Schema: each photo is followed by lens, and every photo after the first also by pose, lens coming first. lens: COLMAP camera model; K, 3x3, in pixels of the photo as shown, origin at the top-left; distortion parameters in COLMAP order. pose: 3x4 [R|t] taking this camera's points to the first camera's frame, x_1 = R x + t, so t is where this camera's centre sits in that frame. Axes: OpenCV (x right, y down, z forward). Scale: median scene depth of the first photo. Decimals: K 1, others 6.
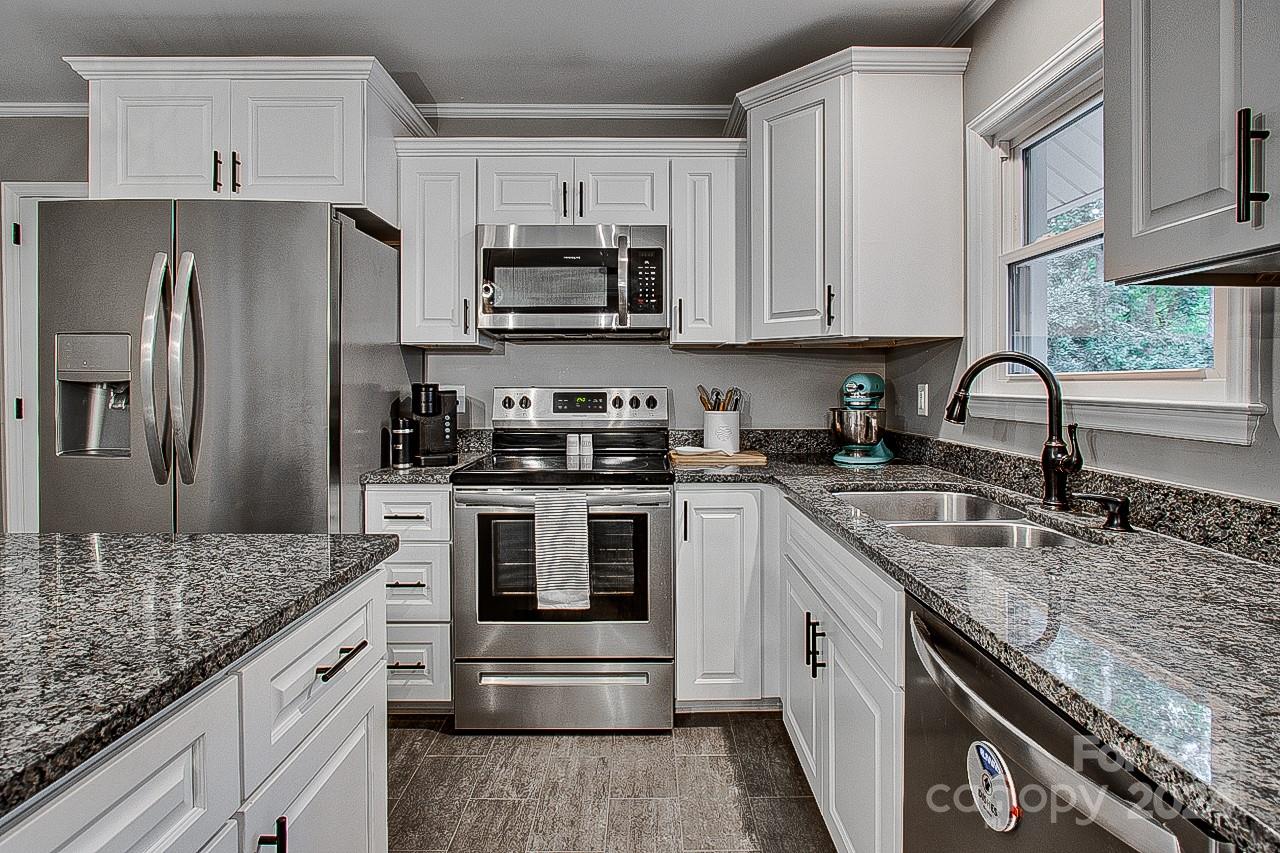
lens RADIAL K [[619.2, 0, 644.6], [0, 619.2, 383.6], [0, 0, 1]] dist [-0.015311, 0.000292]
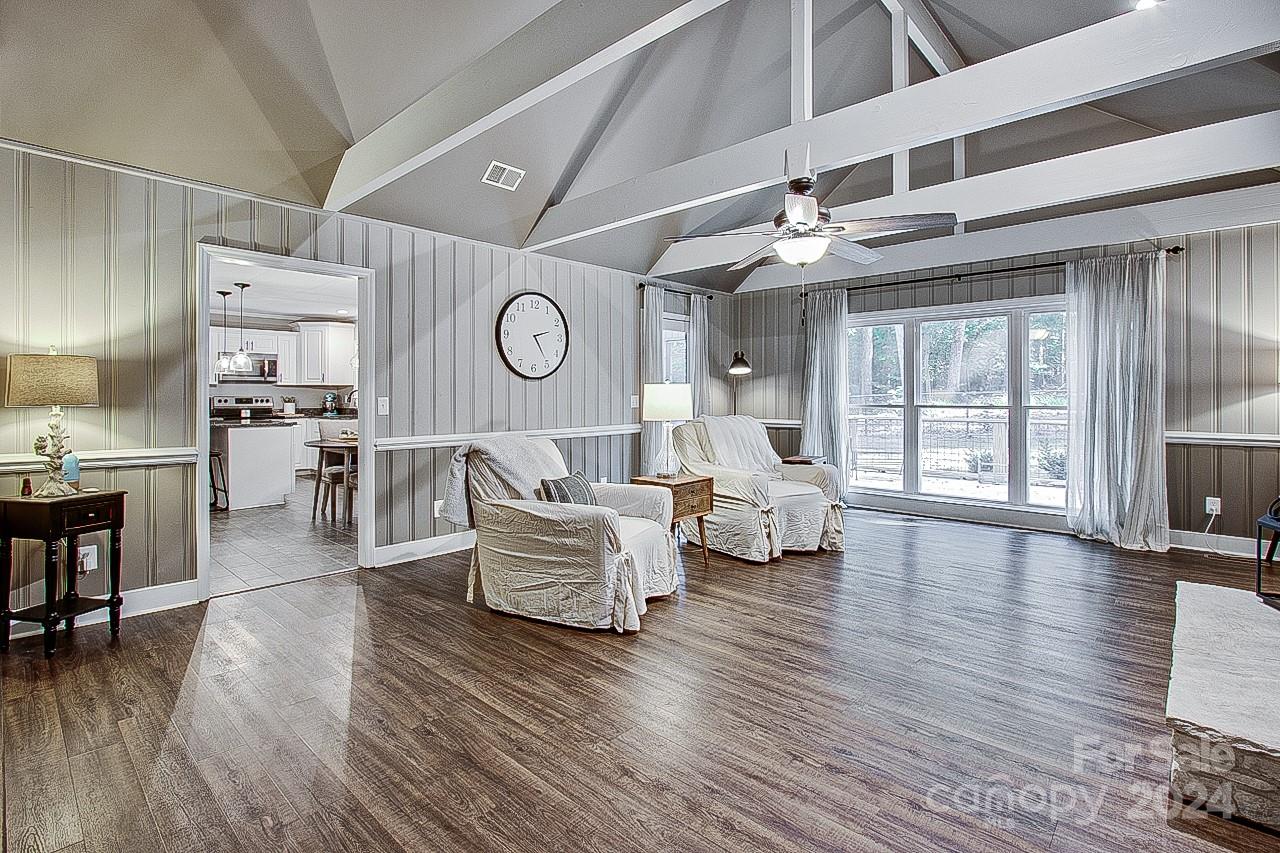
lens RADIAL K [[603.6, 0, 637.5], [0, 603.6, 399.8], [0, 0, 1]] dist [-0.000095, 0.000081]
pose [[0.682328, -0.003086, 0.731040, -1.215535], [0.003466, 0.999994, 0.000987, 0.032323], [-0.731038, 0.001861, 0.682334, -3.303585]]
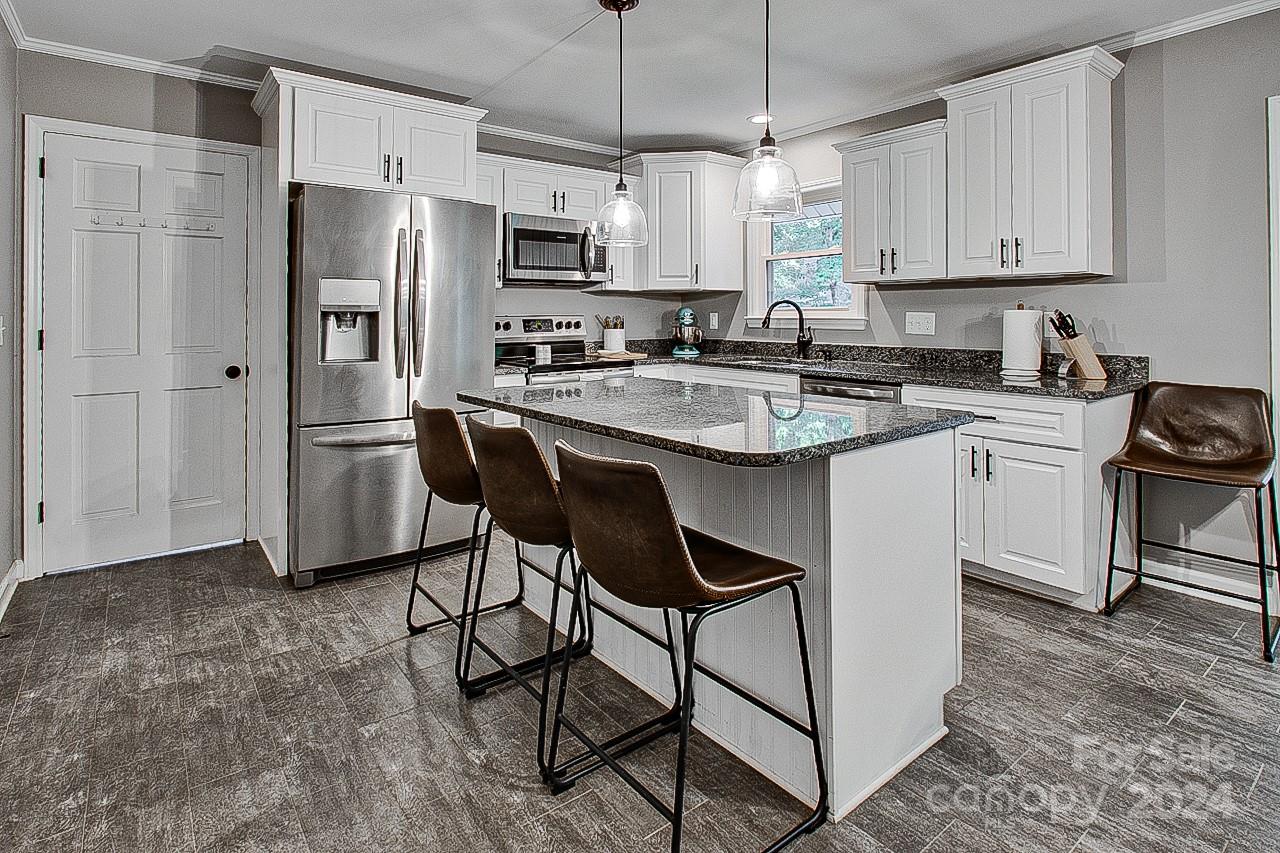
lens RADIAL K [[651.4, 0, 636.3], [0, 651.4, 305.3], [0, 0, 1]] dist [-0.004527, -0.000197]
pose [[0.799296, 0.004735, 0.600919, -1.016090], [0.005057, 0.999881, -0.014605, 0.005422], [-0.600916, 0.014712, 0.799177, -0.524876]]
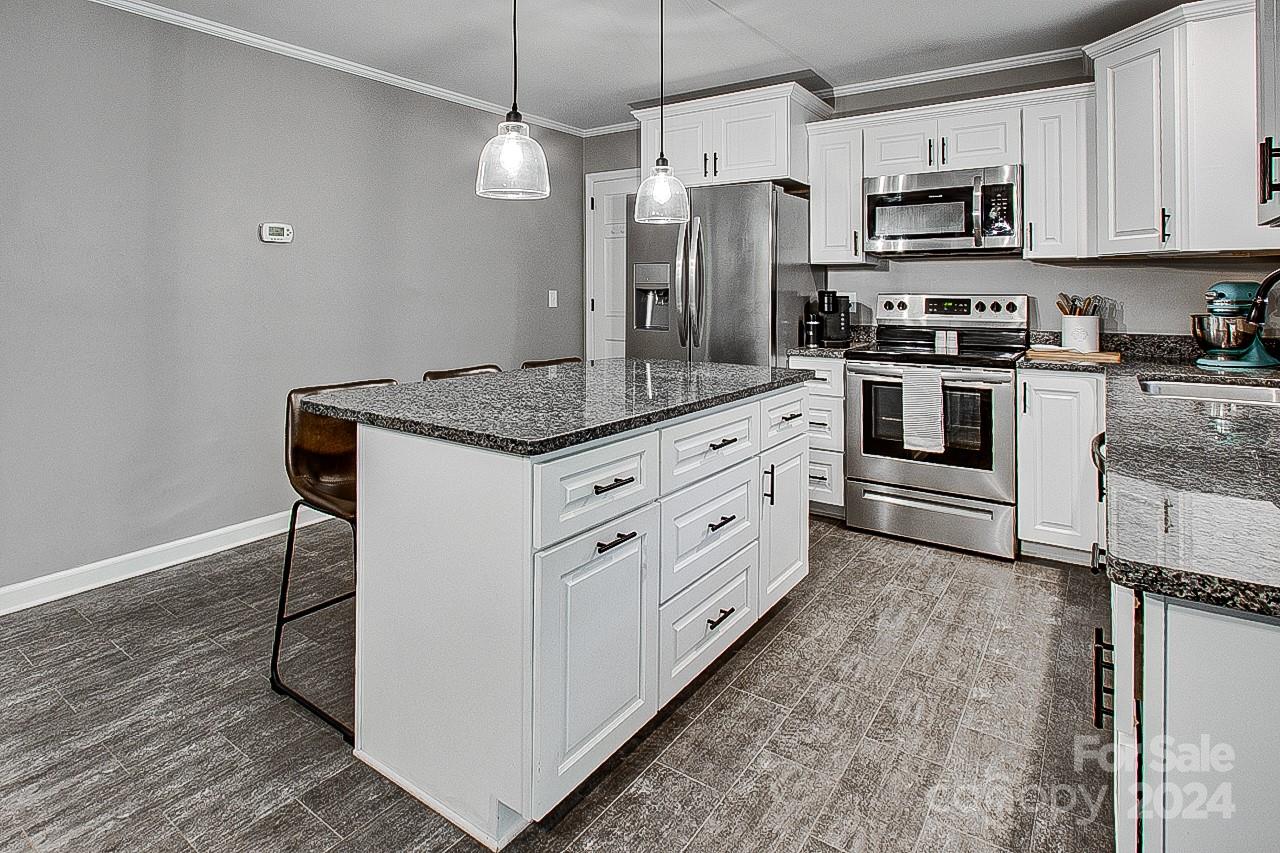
lens RADIAL K [[677.6, 0, 638.3], [0, 677.6, 280.4], [0, 0, 1]] dist [-0.003457, -0.000099]
pose [[0.819701, -0.005877, -0.572761, 0.192752], [-0.002675, 0.999897, -0.014087, -0.001225], [0.572785, 0.013080, 0.819601, -0.558911]]
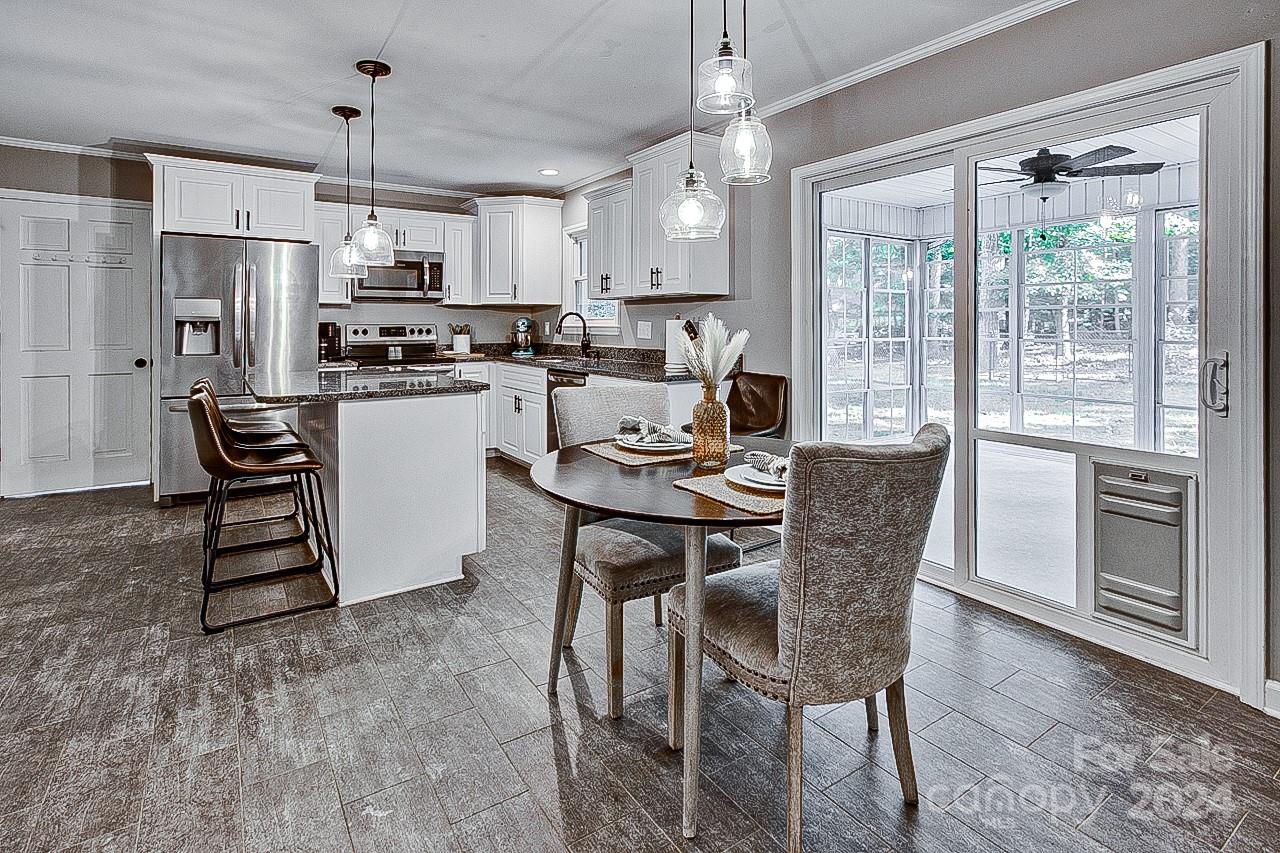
lens RADIAL K [[621.3, 0, 638.8], [0, 621.3, 324.8], [0, 0, 1]] dist [-0.002806, 0.000039]
pose [[0.830313, -0.002937, 0.557290, -0.651920], [0.002847, 0.999995, 0.001028, 0.009129], [-0.557291, 0.000733, 0.830317, -1.316446]]
